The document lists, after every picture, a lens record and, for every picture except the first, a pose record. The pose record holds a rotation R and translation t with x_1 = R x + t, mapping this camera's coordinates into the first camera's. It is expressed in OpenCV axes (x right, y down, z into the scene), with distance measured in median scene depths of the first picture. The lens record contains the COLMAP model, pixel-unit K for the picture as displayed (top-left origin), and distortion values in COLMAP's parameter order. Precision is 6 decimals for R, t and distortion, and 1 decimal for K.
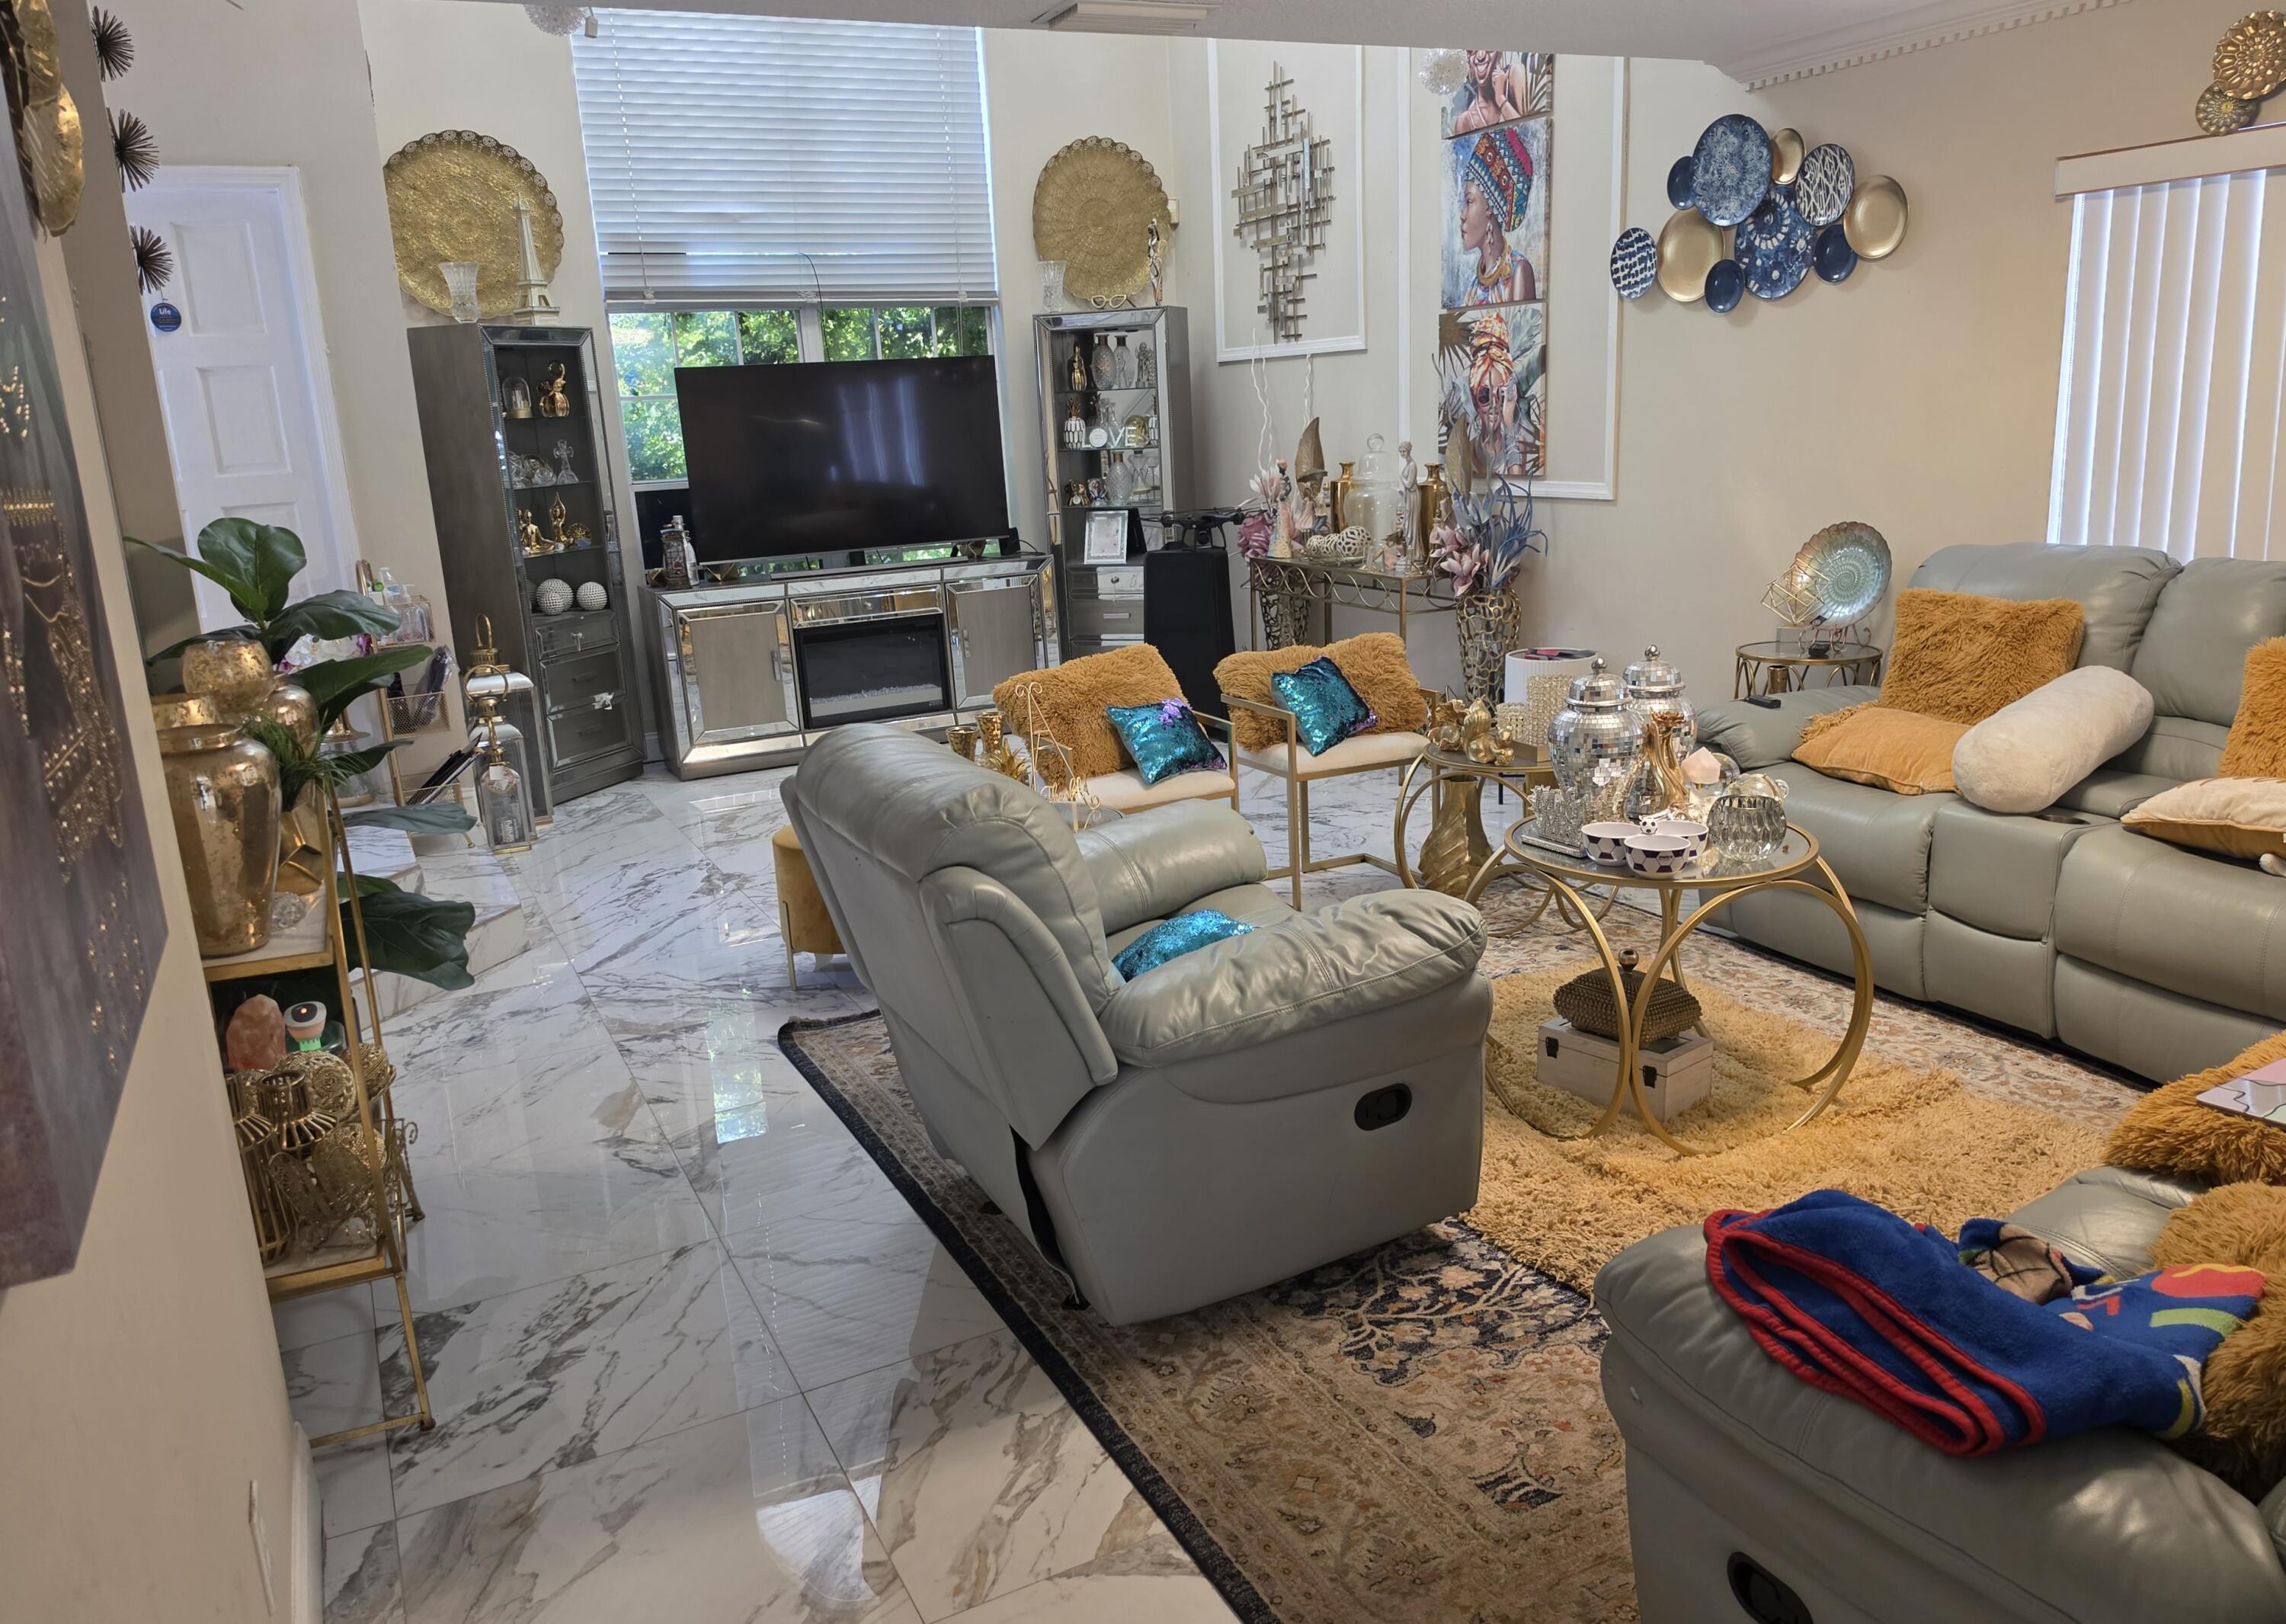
lens RADIAL K [[1670.1, 0, 1143.0], [0, 1670.1, 812.0], [0, 0, 1]] dist [0.062673, -0.100003]
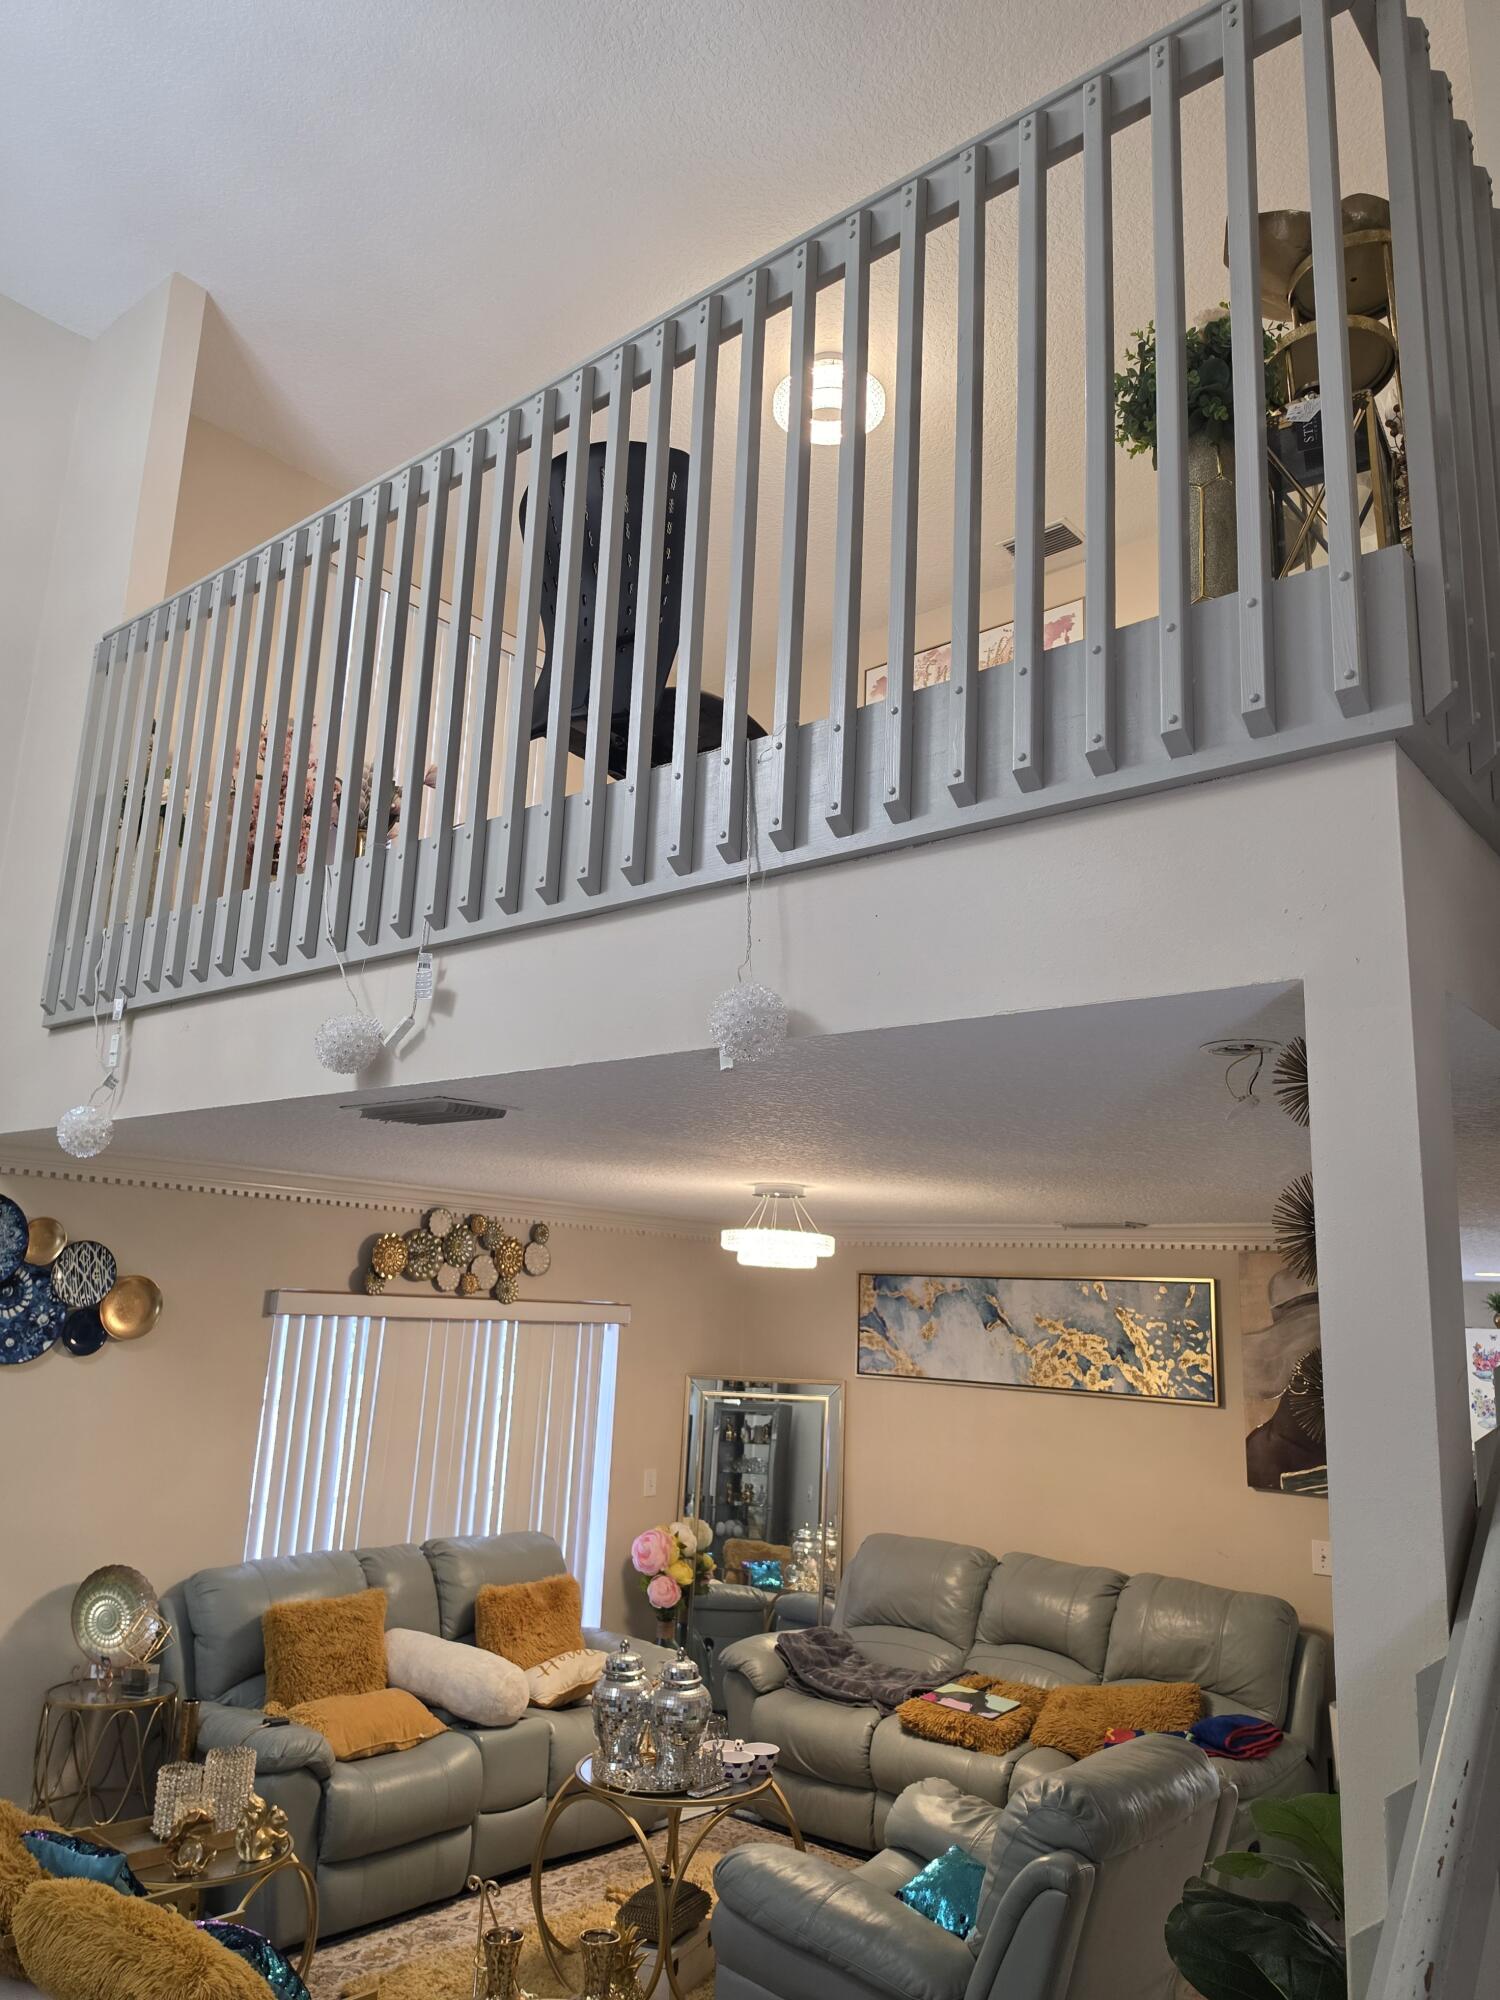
lens RADIAL K [[1446.8, 0, 746.9], [0, 1446.8, 1007.5], [0, 0, 1]] dist [0.152405, -0.186627]
pose [[-0.400306, 0.220546, 0.889446, -0.616496], [0.198920, 0.968377, -0.150591, -0.251537], [-0.894531, 0.116646, -0.431518, 0.838453]]
